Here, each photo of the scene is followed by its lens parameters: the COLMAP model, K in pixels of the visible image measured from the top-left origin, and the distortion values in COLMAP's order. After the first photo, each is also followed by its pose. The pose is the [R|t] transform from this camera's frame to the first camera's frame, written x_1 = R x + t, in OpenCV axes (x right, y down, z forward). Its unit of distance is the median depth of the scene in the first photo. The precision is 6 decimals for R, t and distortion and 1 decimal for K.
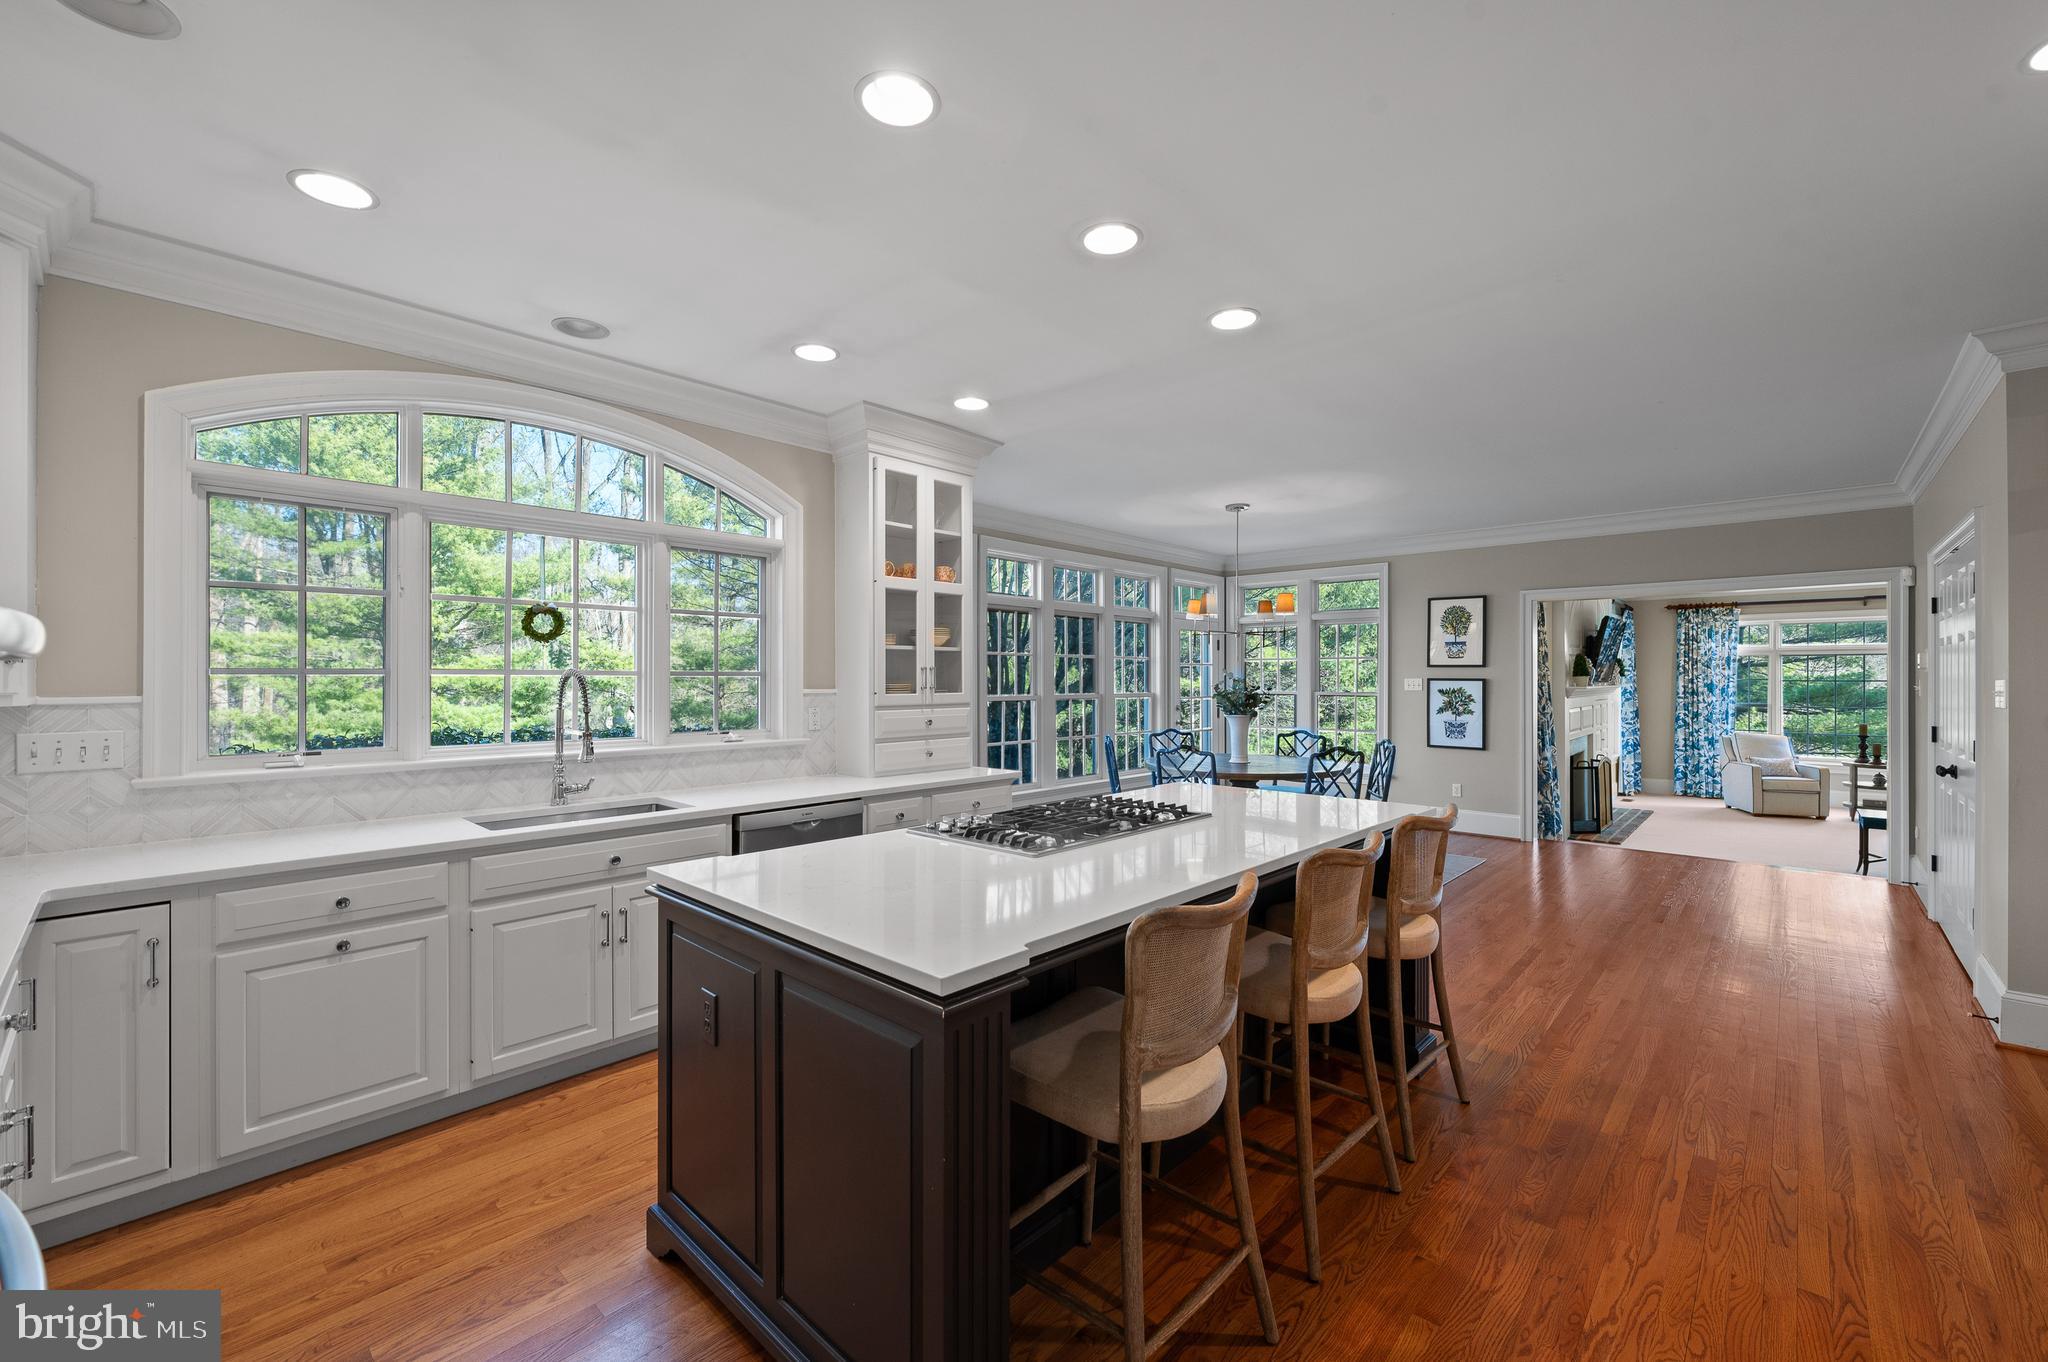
lens RADIAL K [[823.9, 0, 1045.4], [0, 823.9, 680.0], [0, 0, 1]] dist [0.001239, -0.000520]
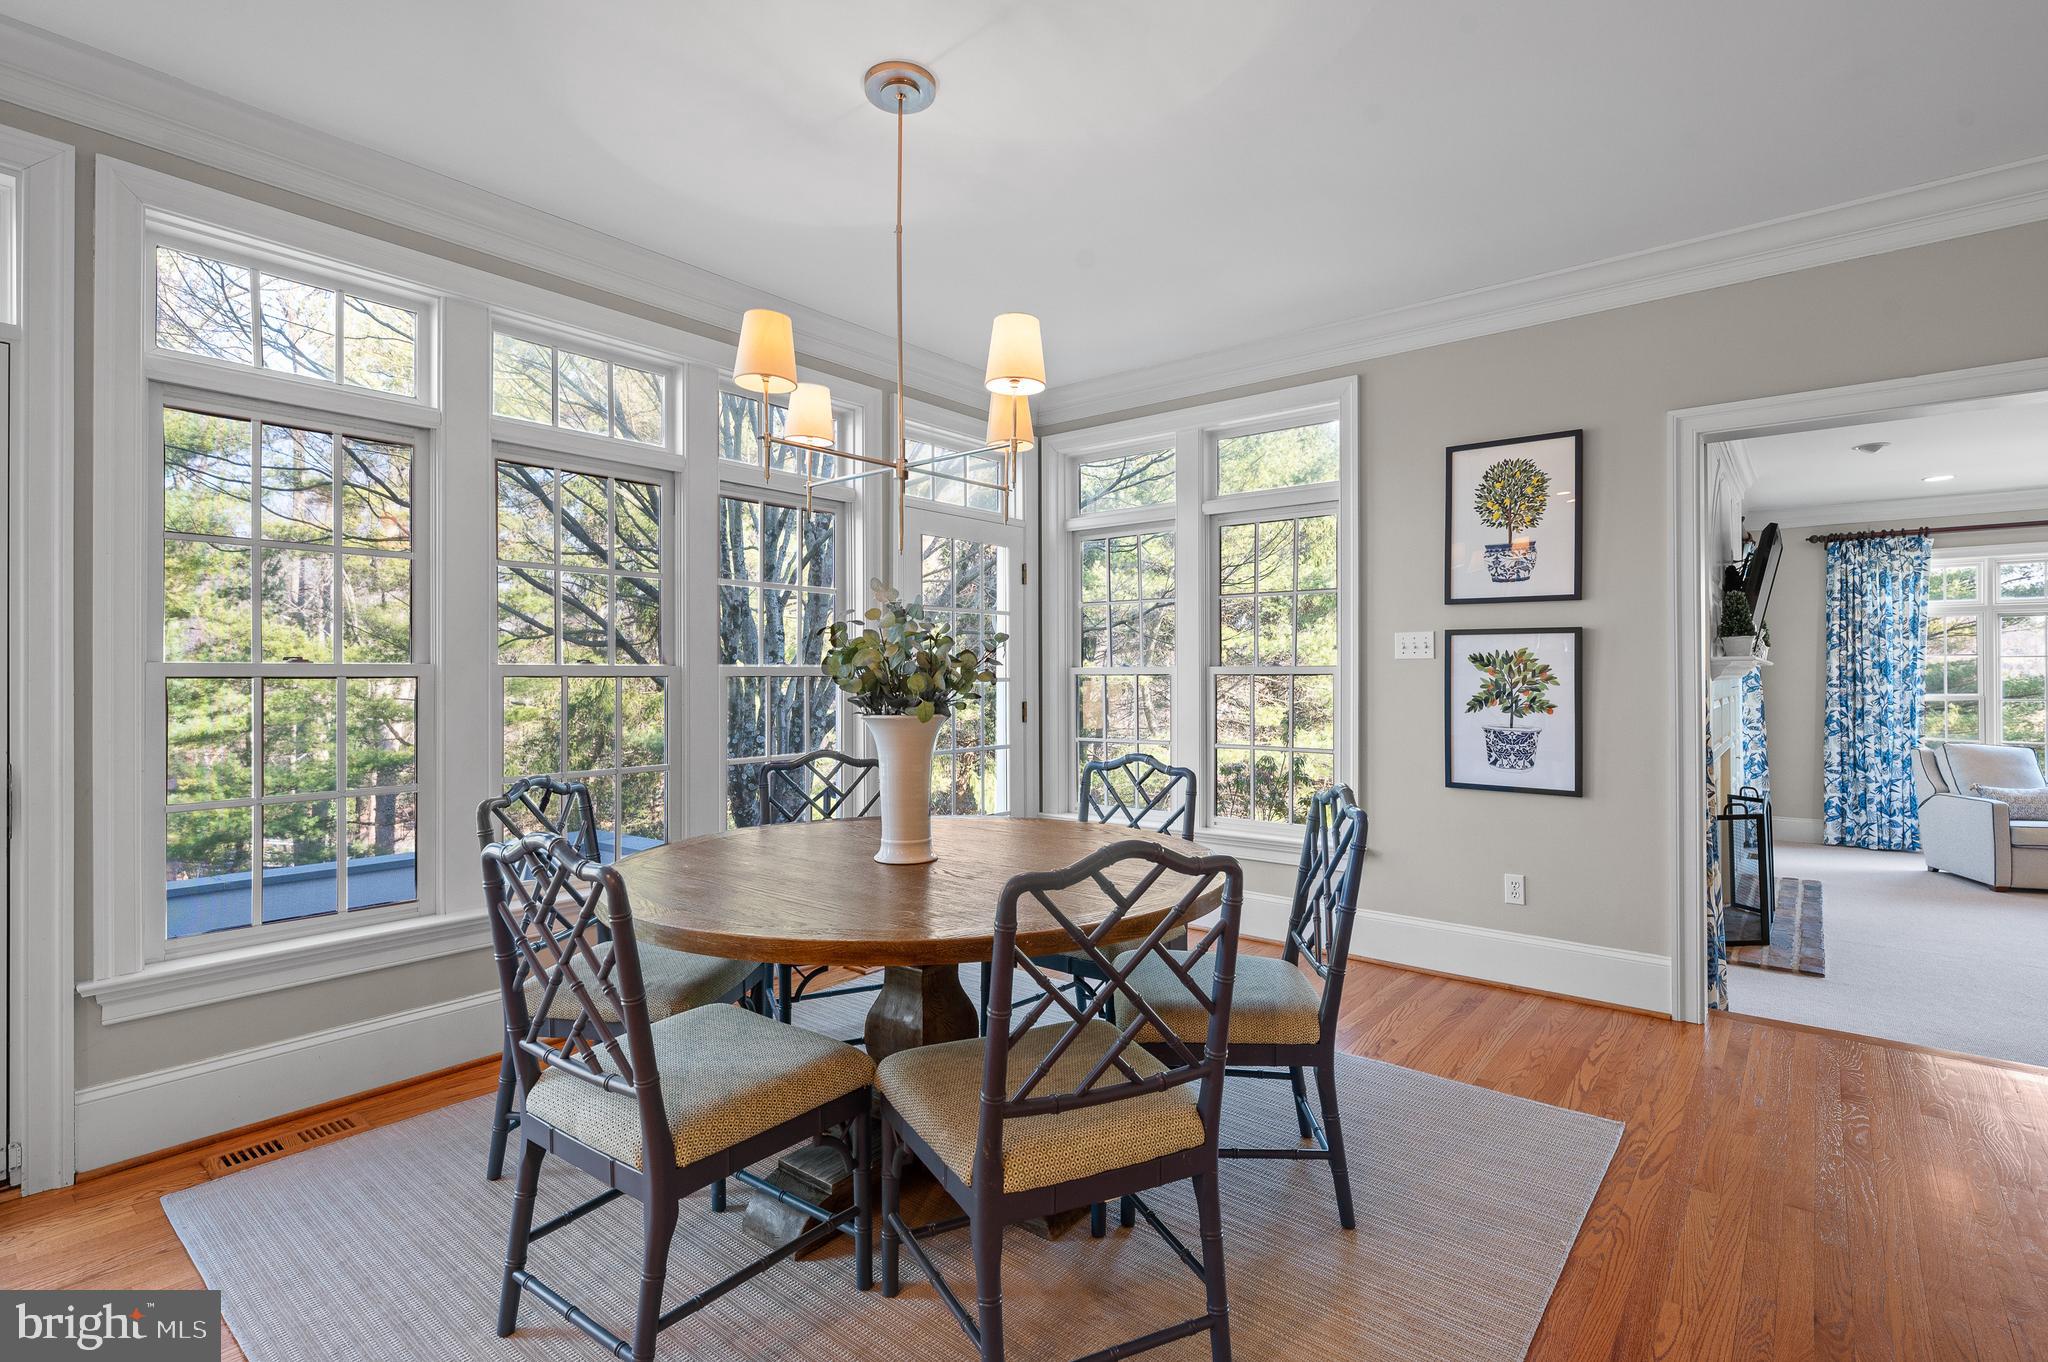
lens RADIAL K [[969.8, 0, 1033.2], [0, 969.8, 674.2], [0, 0, 1]] dist [0.001937, 0.001101]
pose [[0.998424, -0.001464, 0.056106, 0.185025], [0.001633, 0.999994, -0.002975, 0.019228], [-0.056101, 0.003062, 0.998420, 0.426570]]
